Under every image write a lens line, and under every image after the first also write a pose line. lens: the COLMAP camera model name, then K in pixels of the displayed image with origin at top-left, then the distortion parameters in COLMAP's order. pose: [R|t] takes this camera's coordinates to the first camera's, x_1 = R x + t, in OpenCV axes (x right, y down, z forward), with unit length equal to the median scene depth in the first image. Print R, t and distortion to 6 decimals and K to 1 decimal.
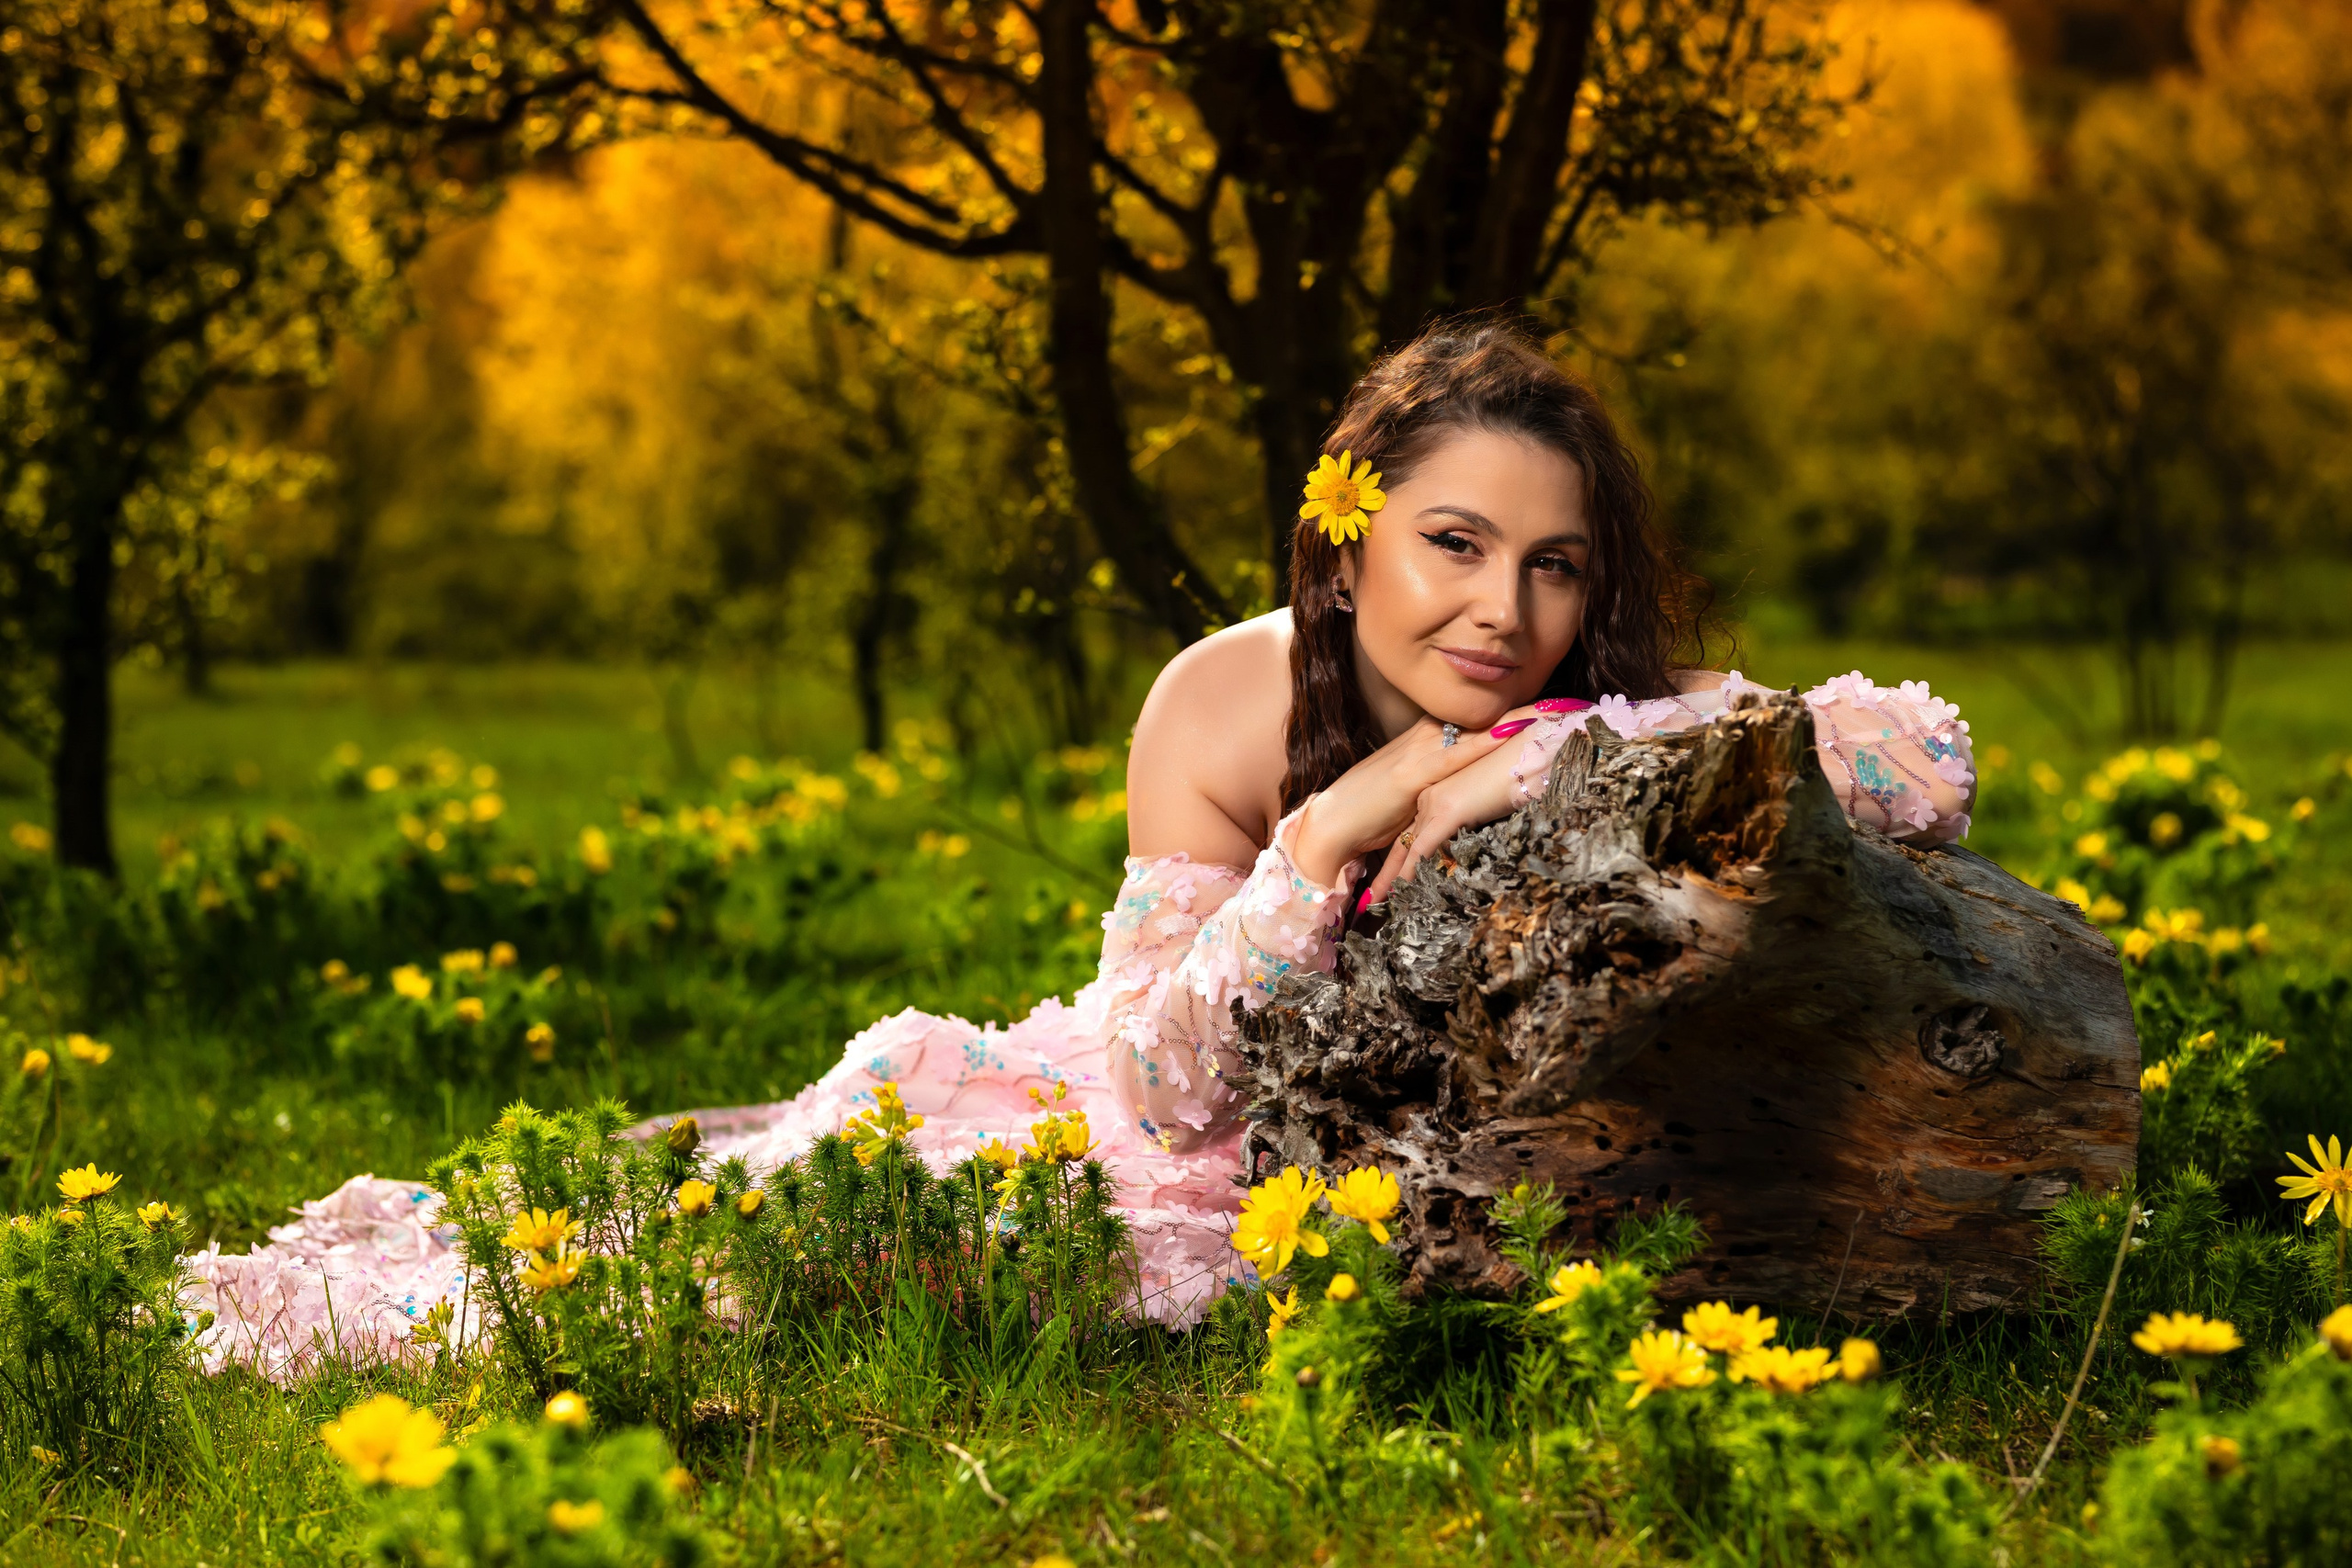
lens RADIAL K [[5770.9, 0, 1176.0], [0, 5770.9, 784.0], [0, 0, 1]] dist [-0.069138, 1.173280]
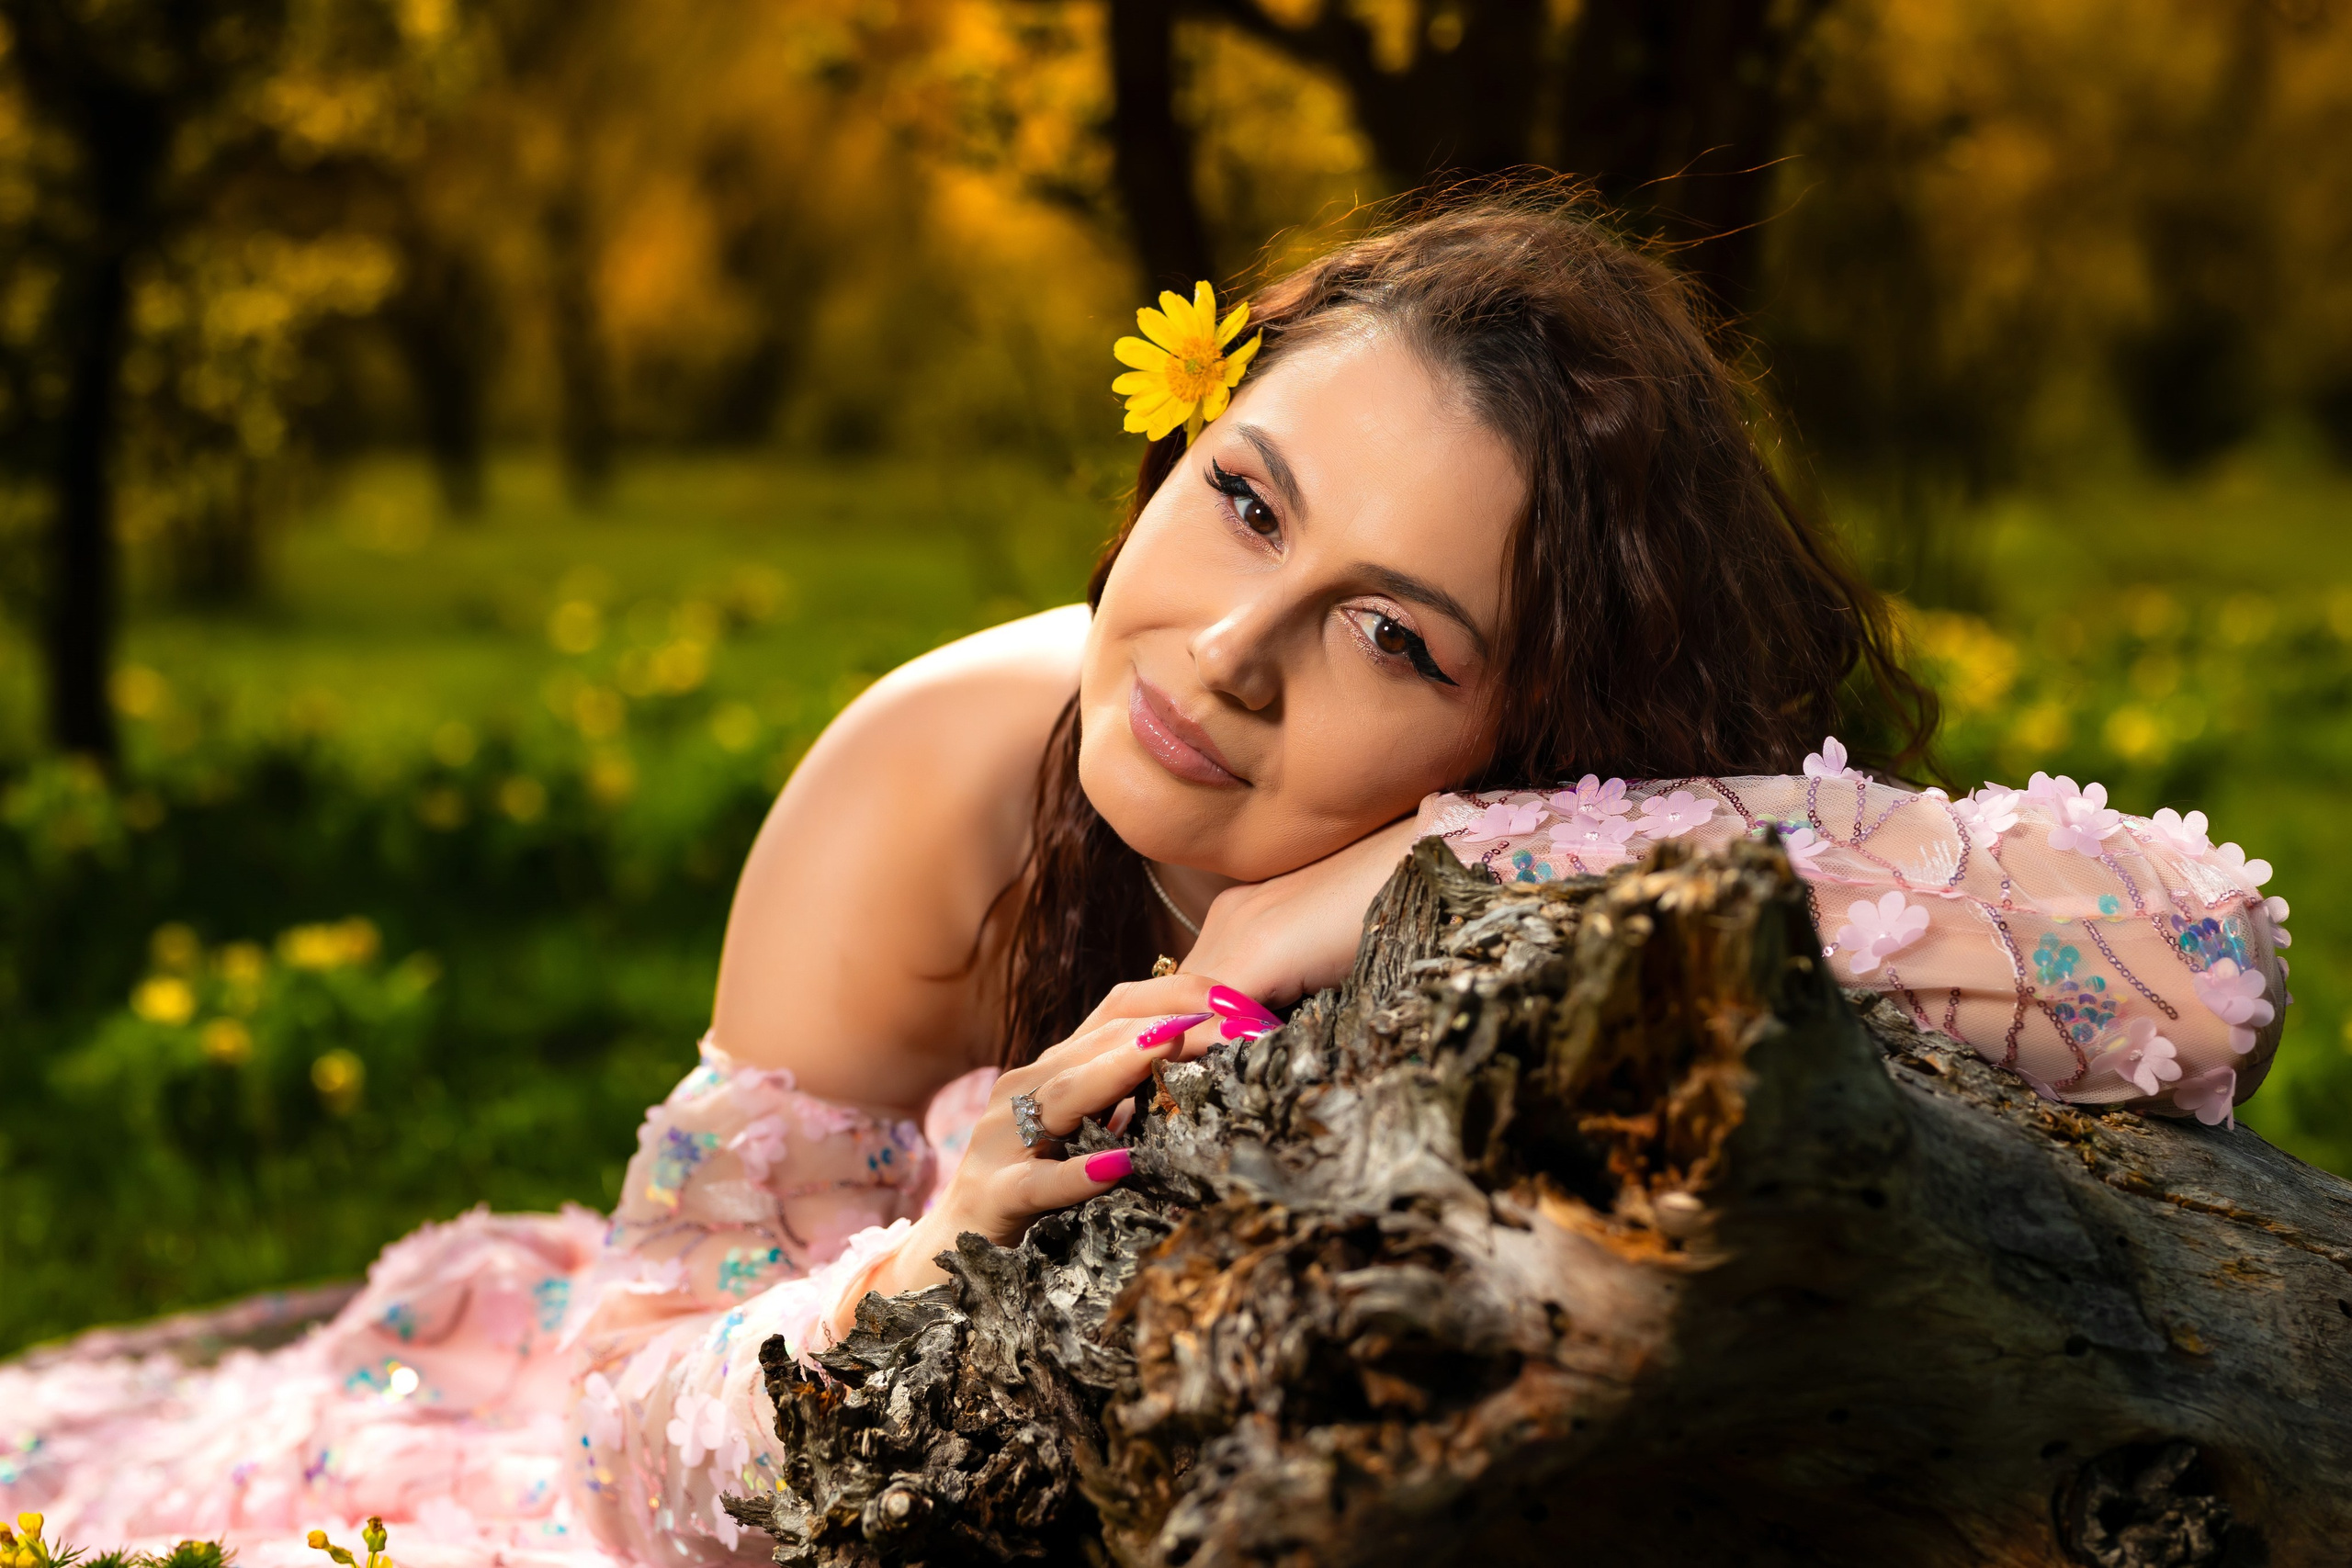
lens RADIAL K [[5754.8, 0, 1176.0], [0, 5754.8, 784.0], [0, 0, 1]] dist [-0.018309, 0.068986]
pose [[0.995625, 0.027474, -0.089313, 0.096588], [-0.024165, 0.998989, 0.037915, -0.035648], [0.090264, -0.035591, 0.995282, 0.503532]]
